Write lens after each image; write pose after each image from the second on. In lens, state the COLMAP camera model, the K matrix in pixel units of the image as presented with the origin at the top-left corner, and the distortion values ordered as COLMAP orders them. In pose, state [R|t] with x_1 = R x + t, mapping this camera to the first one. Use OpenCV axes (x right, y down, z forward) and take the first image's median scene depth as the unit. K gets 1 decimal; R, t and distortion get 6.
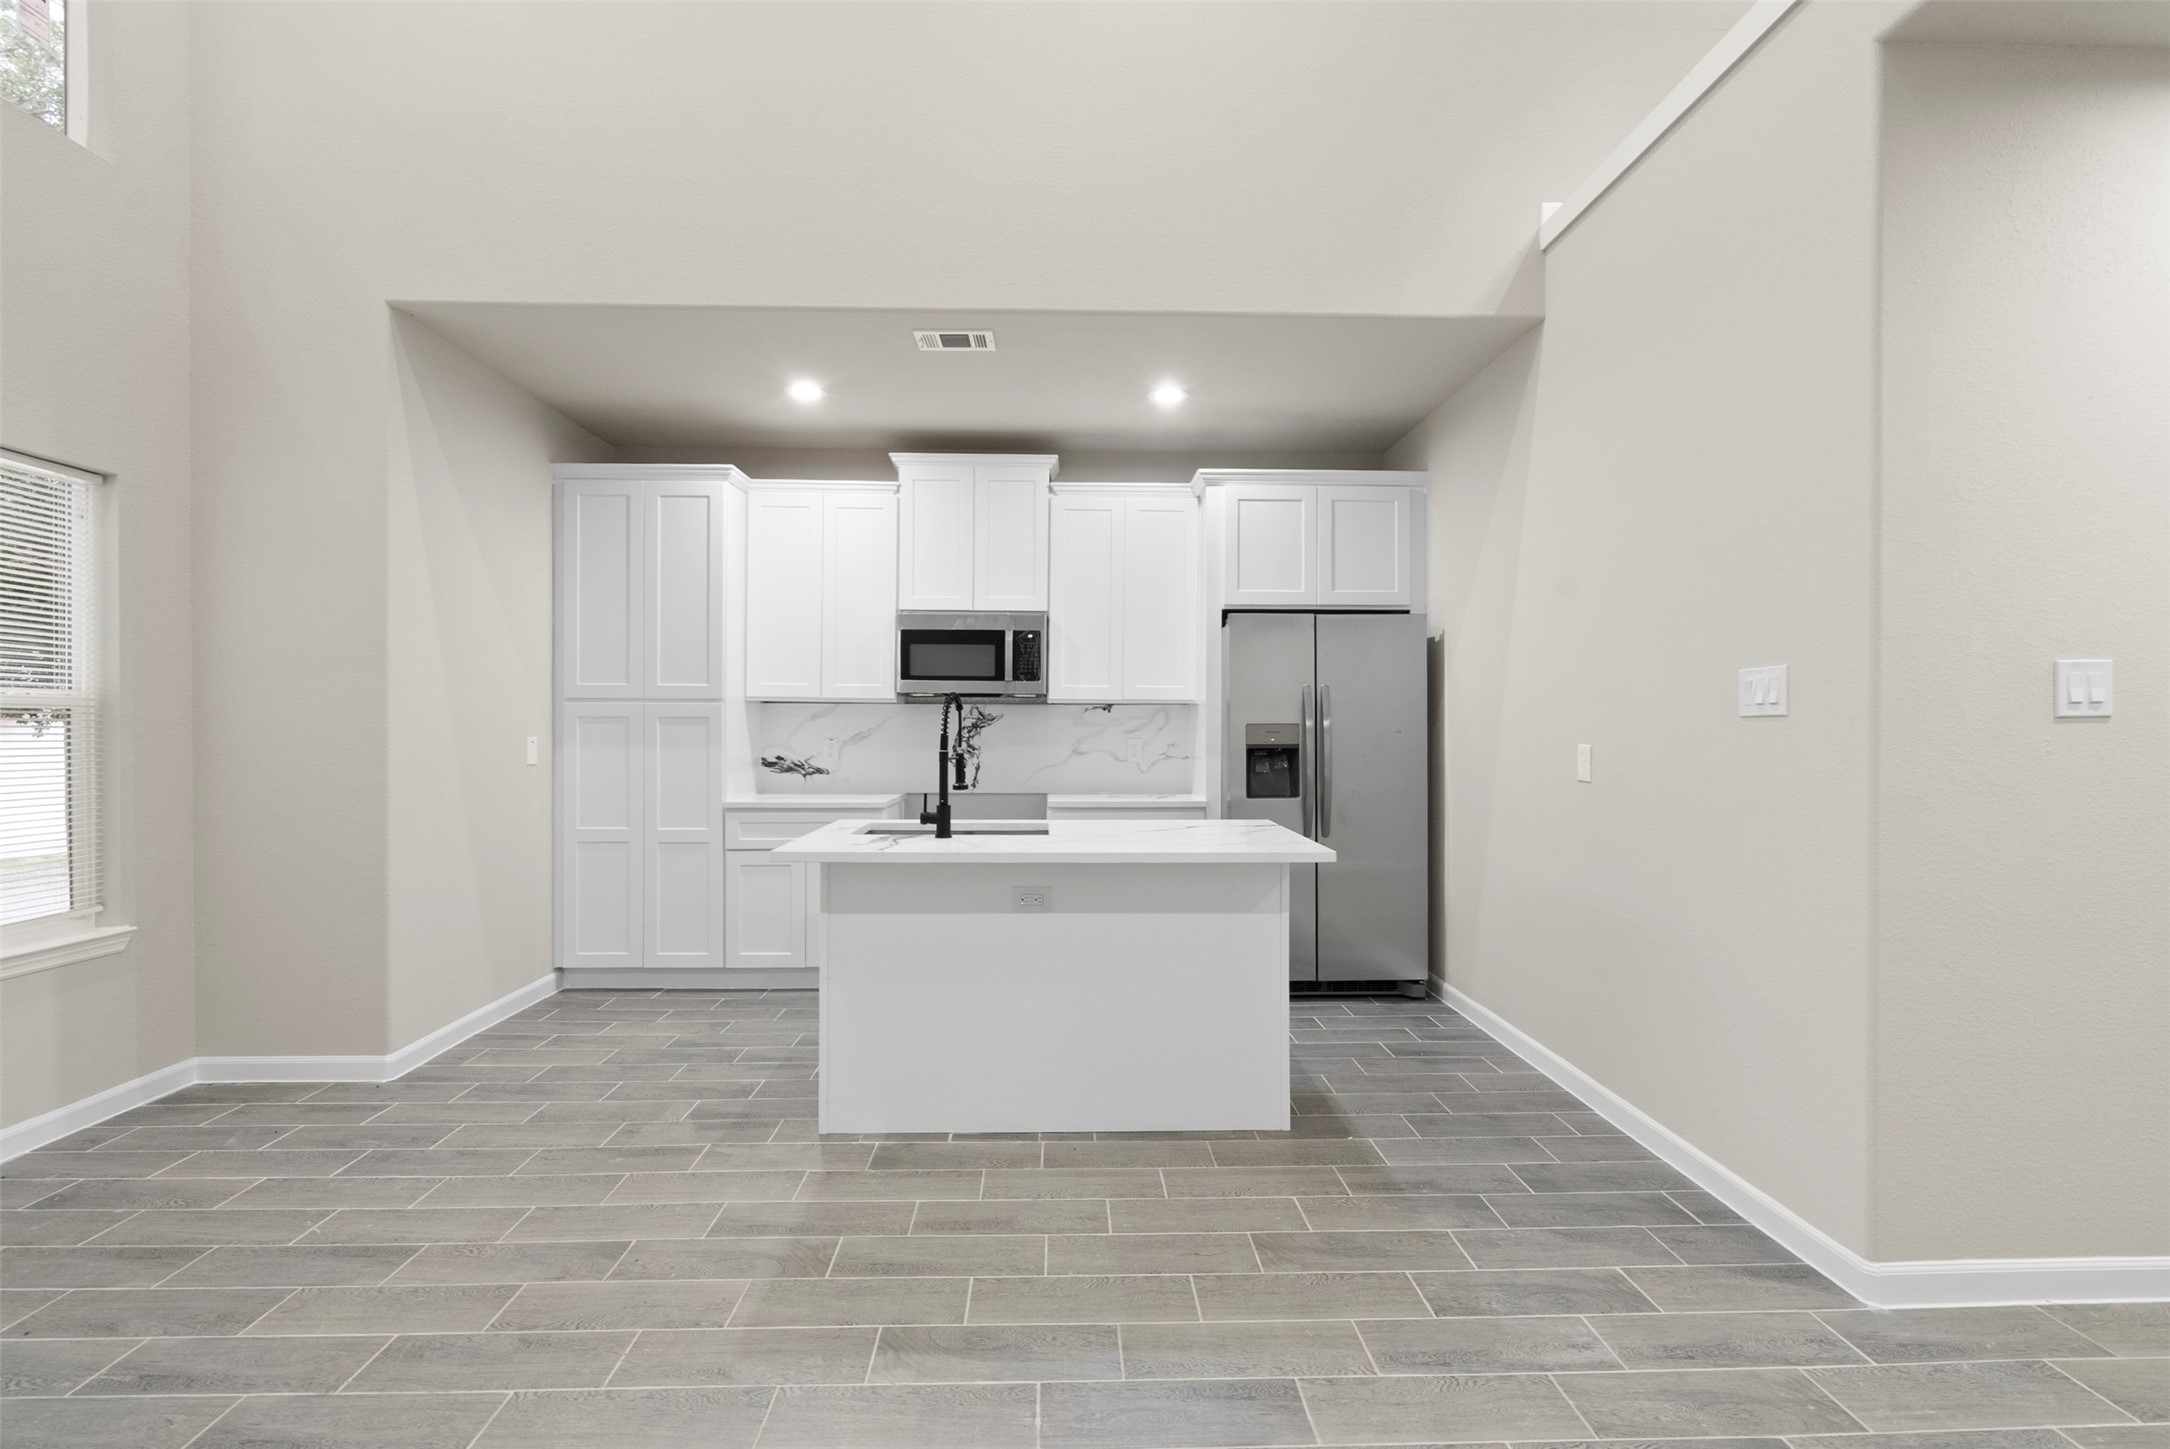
lens RADIAL K [[1005.8, 0, 1099.1], [0, 1005.8, 723.6], [0, 0, 1]] dist [-0.001563, 0.002597]
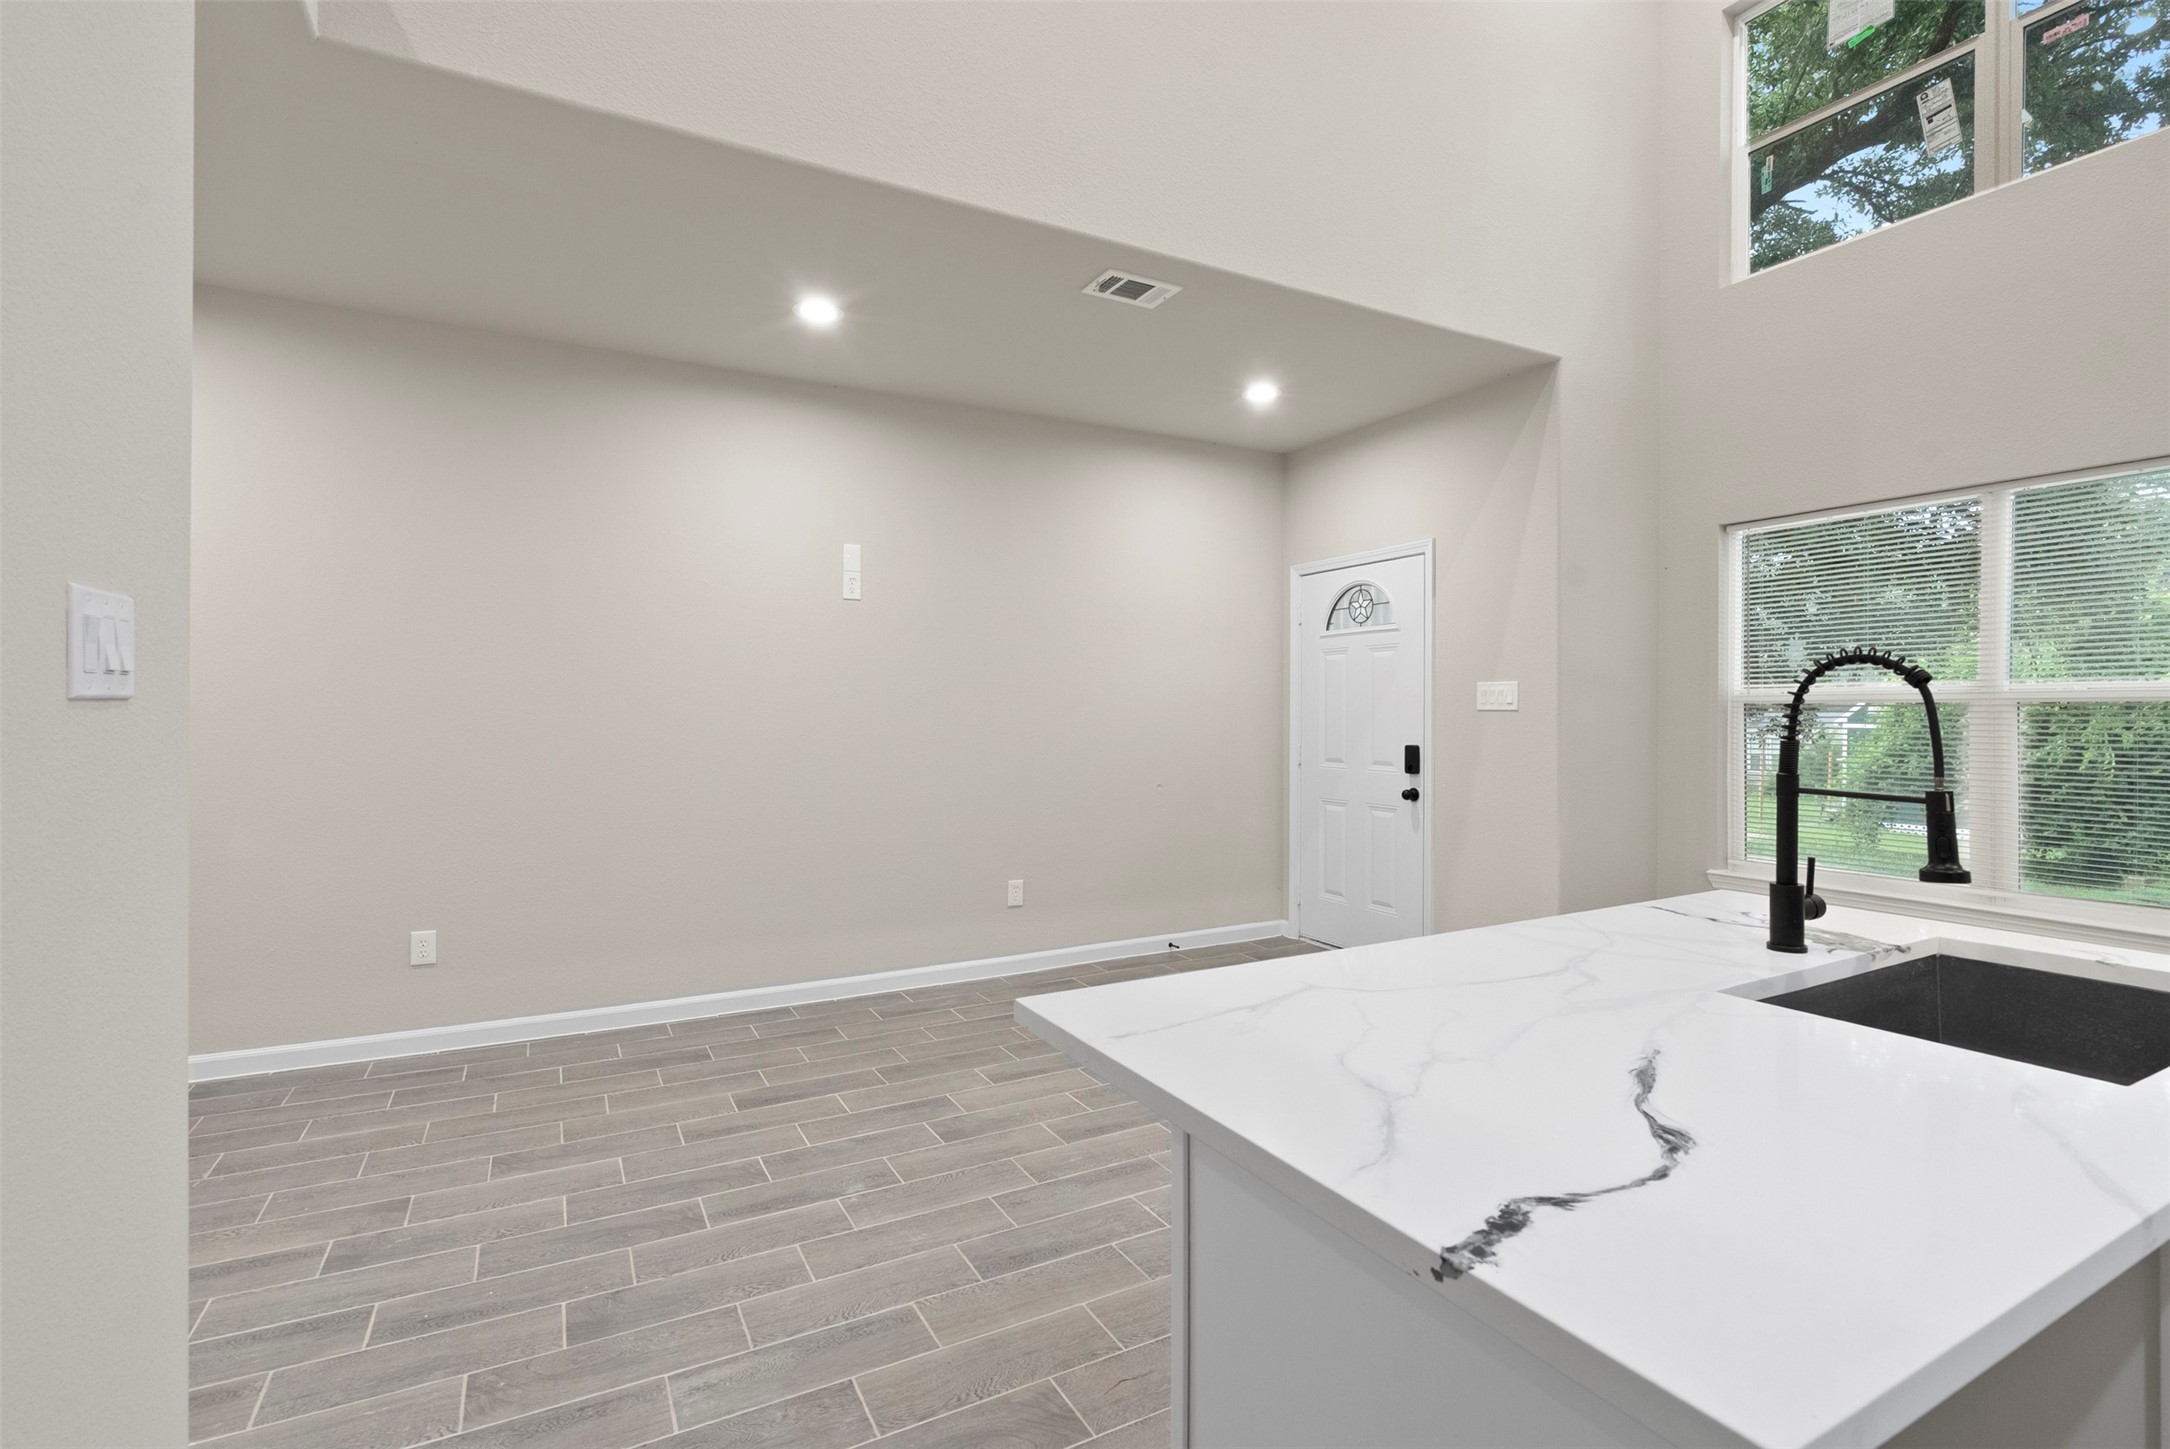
lens RADIAL K [[1005.8, 0, 1092.9], [0, 1005.8, 711.6], [0, 0, 1]] dist [-0.001563, 0.002597]
pose [[-0.894979, -0.002943, -0.446099, 0.371504], [-0.001101, 0.999990, -0.004389, -0.000142], [0.446108, -0.003437, -0.894973, 1.295883]]
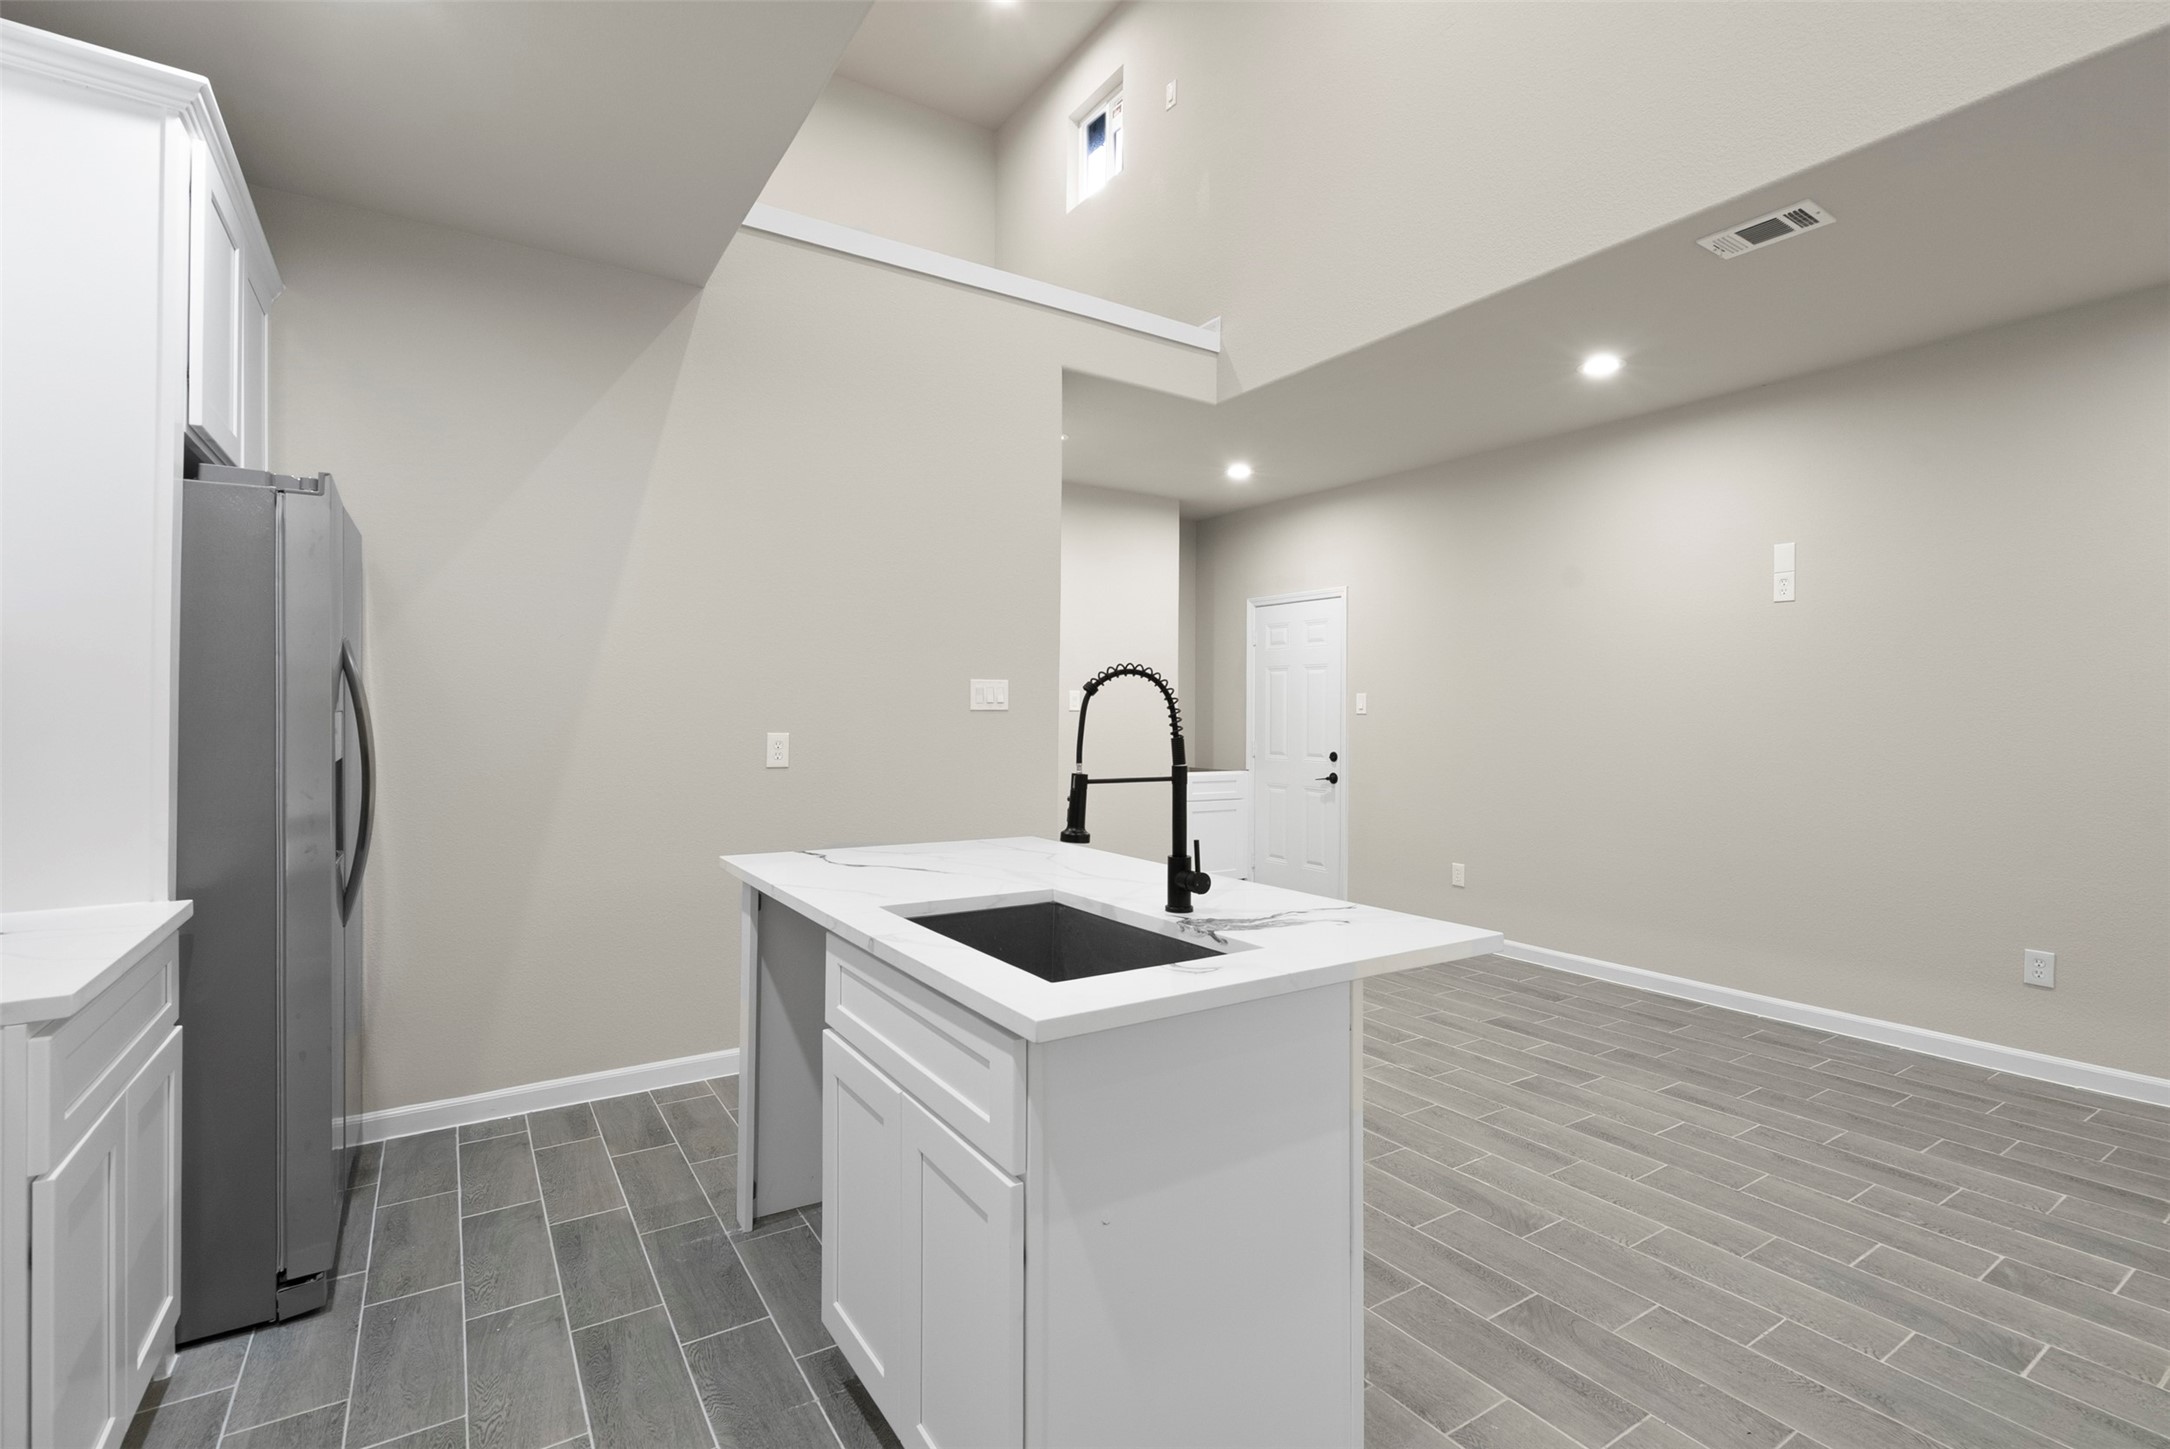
lens RADIAL K [[1005.8, 0, 1078.5], [0, 1005.8, 706.4], [0, 0, 1]] dist [-0.001563, 0.002597]
pose [[-0.510223, 0.001005, 0.860042, -0.640449], [-0.009729, 0.999929, -0.006940, -0.004197], [-0.859987, -0.011909, -0.510176, 1.367968]]
